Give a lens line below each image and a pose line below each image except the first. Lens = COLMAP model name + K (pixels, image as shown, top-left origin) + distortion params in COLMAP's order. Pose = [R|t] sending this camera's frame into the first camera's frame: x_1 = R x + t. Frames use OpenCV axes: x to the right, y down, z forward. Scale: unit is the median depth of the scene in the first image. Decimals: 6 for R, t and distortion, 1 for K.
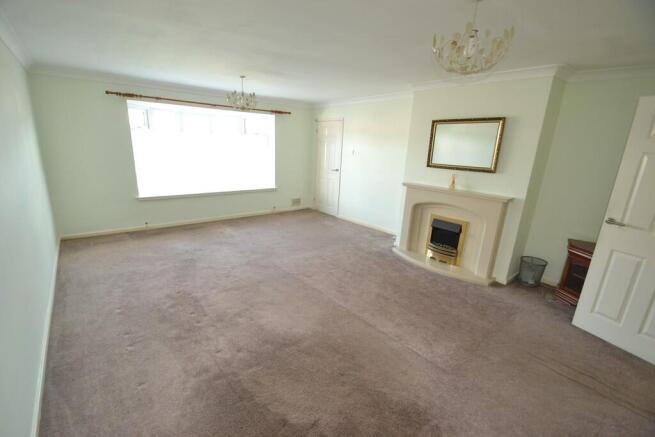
lens RADIAL K [[283.6, 0, 320.2], [0, 283.6, 220.1], [0, 0, 1]] dist [0.000147, -0.000003]
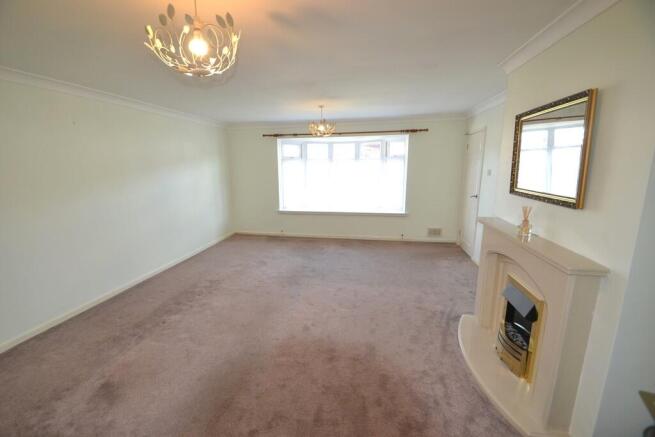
lens RADIAL K [[287.9, 0, 311.0], [0, 287.9, 220.0], [0, 0, 1]] dist [0.000554, 0.000040]
pose [[0.646404, 0.098173, -0.756653, 0.469424], [-0.161817, 0.986768, -0.010210, -0.048535], [0.745638, 0.129039, 0.653737, 0.247476]]
